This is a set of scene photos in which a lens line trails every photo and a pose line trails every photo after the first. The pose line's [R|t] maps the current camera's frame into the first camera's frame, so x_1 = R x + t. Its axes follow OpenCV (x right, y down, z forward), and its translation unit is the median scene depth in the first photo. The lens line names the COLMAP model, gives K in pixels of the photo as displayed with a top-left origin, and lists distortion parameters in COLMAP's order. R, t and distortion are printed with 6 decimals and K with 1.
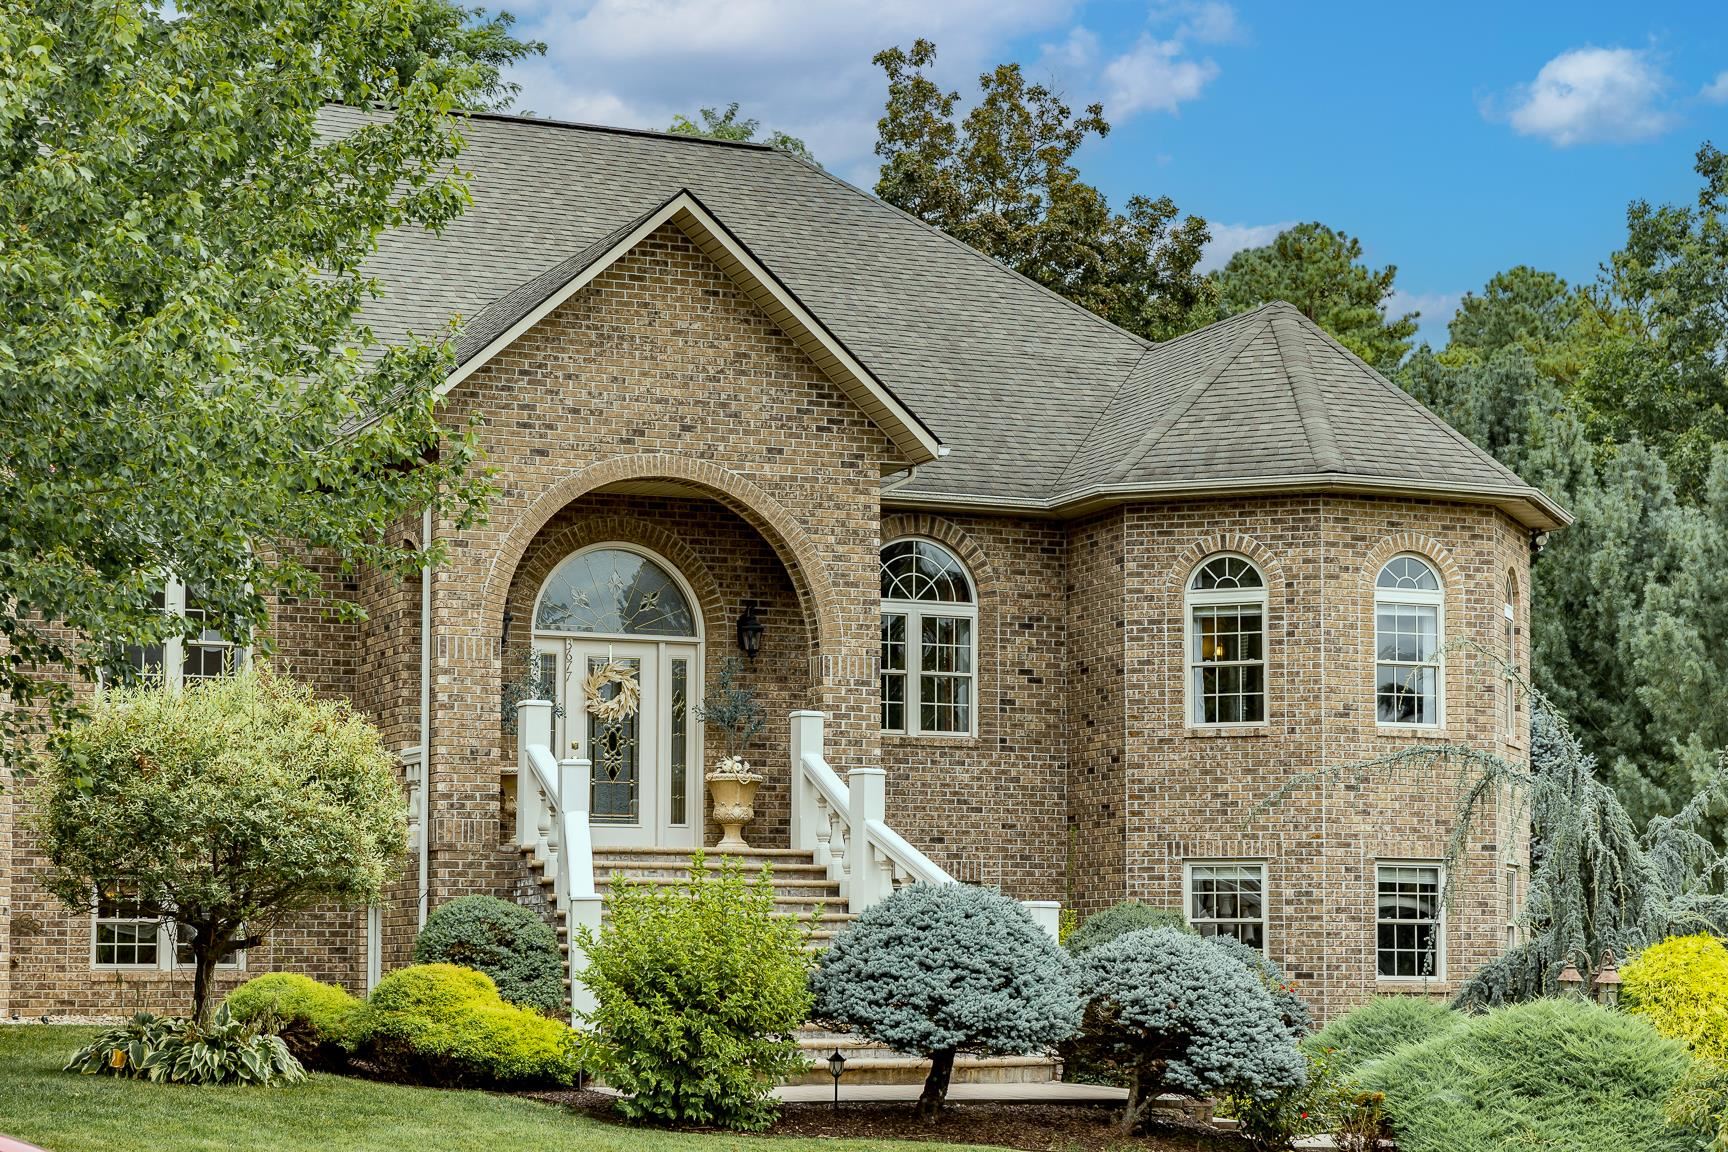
lens RADIAL K [[3499.9, 0, 864.0], [0, 3499.9, 576.0], [0, 0, 1]] dist [0.272652, -1.743059]
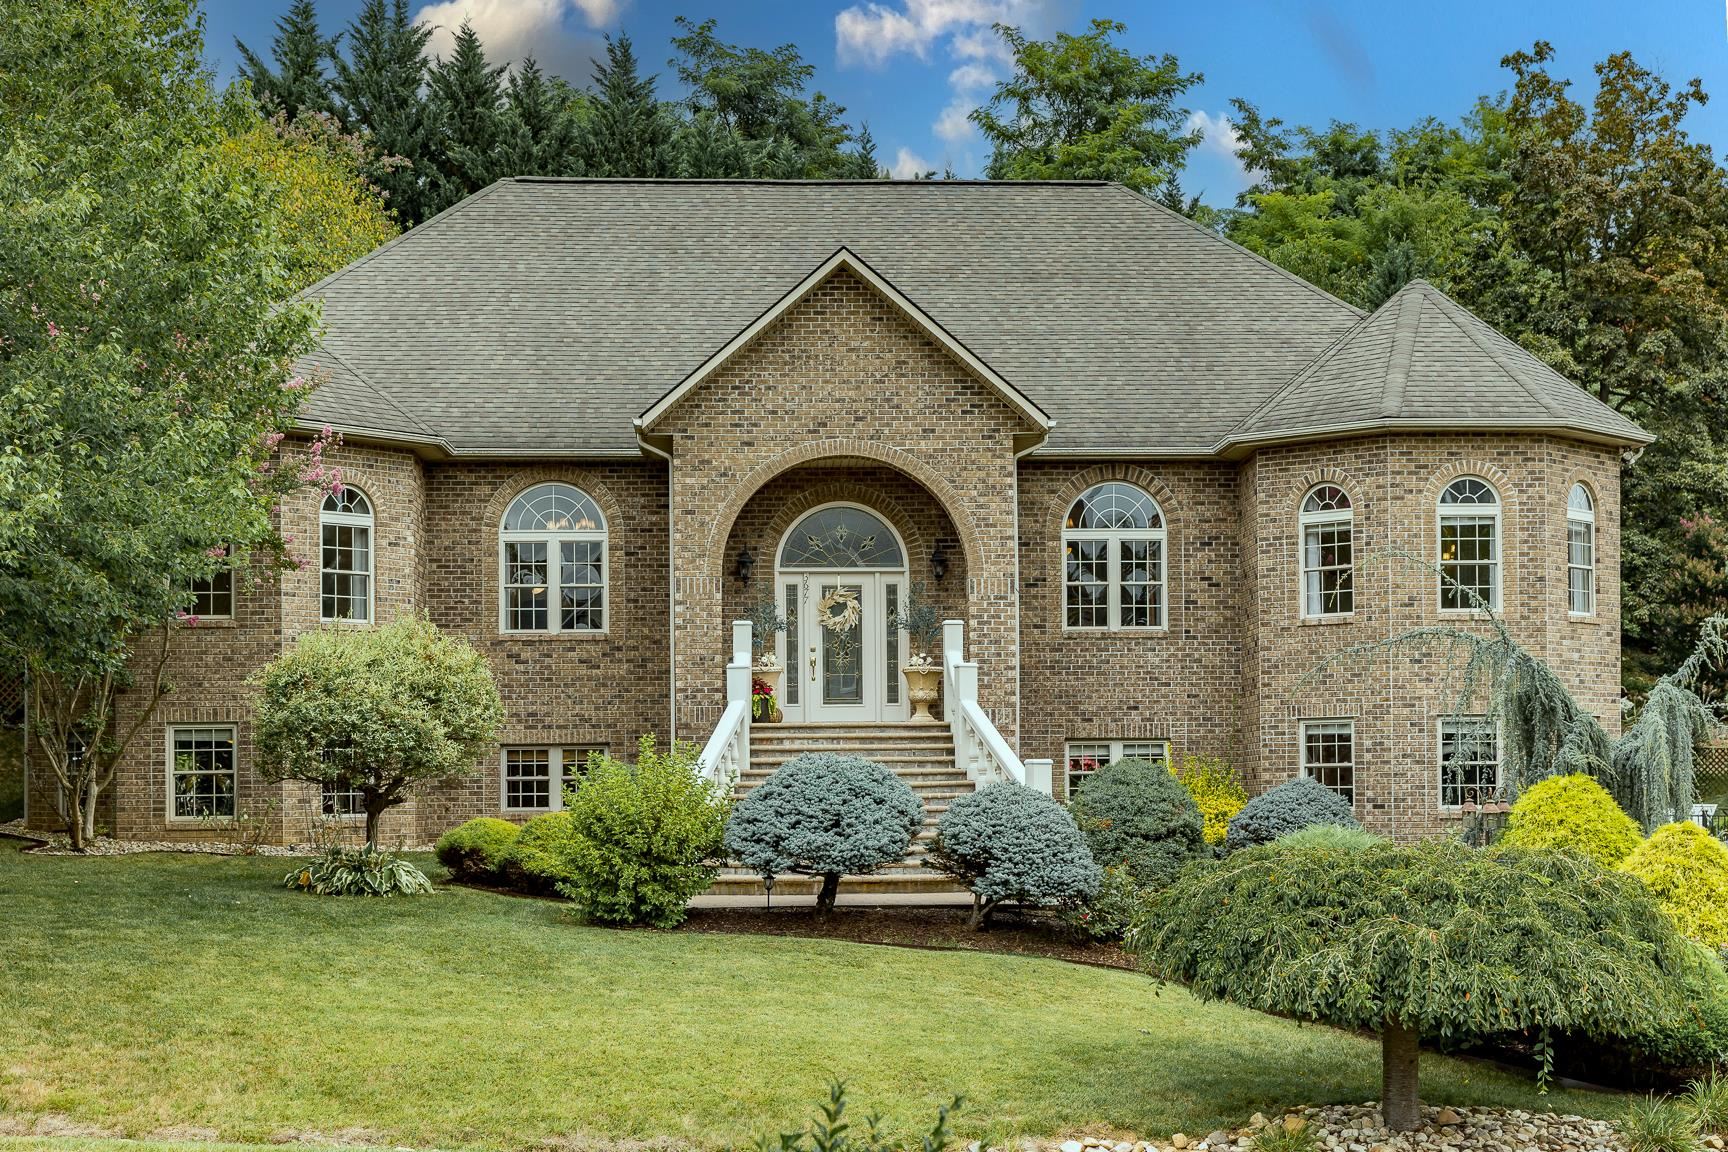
lens RADIAL K [[2768.6, 0, 864.0], [0, 2768.6, 576.0], [0, 0, 1]] dist [0.156279, -0.808067]
pose [[0.939060, -0.039501, -0.341476, 0.309393], [0.051903, 0.998280, 0.027253, -0.009626], [0.339812, -0.043316, 0.939495, -0.026804]]
